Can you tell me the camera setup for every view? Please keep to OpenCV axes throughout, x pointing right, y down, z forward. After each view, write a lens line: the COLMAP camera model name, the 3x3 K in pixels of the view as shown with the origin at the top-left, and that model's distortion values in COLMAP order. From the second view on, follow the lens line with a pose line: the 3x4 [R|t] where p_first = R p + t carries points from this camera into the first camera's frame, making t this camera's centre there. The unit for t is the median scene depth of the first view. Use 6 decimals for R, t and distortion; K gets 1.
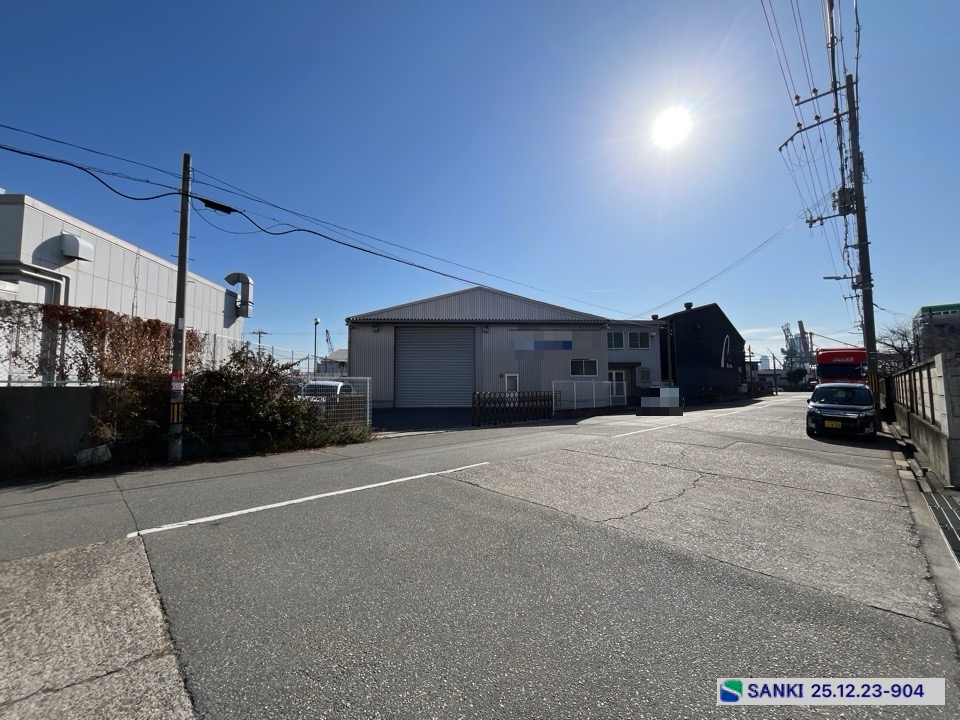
lens RADIAL K [[389.1, 0, 477.0], [0, 389.1, 360.7], [0, 0, 1]] dist [-0.002513, -0.000260]
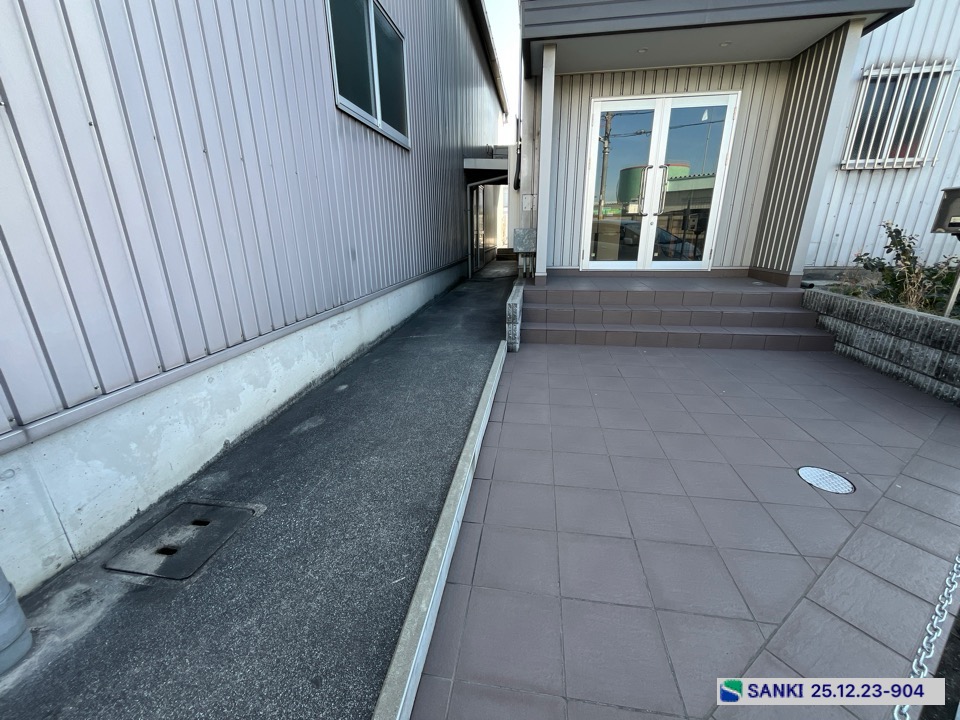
lens RADIAL K [[391.1, 0, 480.0], [0, 391.1, 360.0], [0, 0, 1]] dist [-0.000191, 0.000180]
pose [[0.981198, 0.055959, -0.184715, 0.407820], [0.018508, 0.925356, 0.378648, 0.080587], [0.192116, -0.374947, 0.906921, 1.046136]]
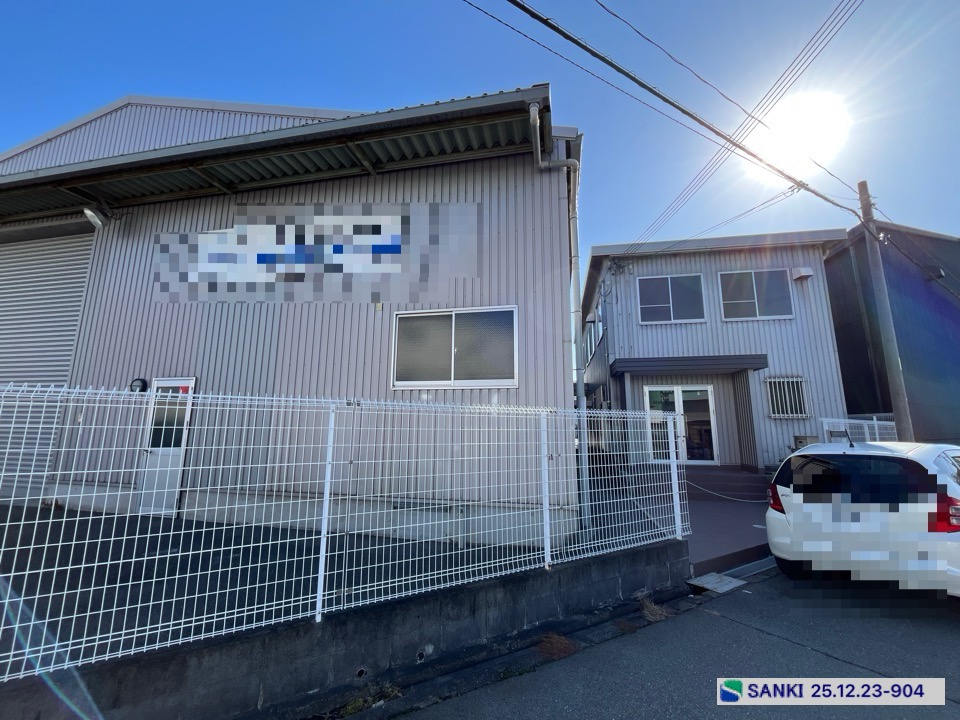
lens RADIAL K [[389.1, 0, 477.0], [0, 389.1, 360.7], [0, 0, 1]] dist [-0.002513, -0.000260]
pose [[0.967228, -0.030247, -0.252103, 0.348300], [0.004593, 0.994801, -0.101733, 0.049180], [0.253870, 0.097241, 0.962338, 0.812144]]
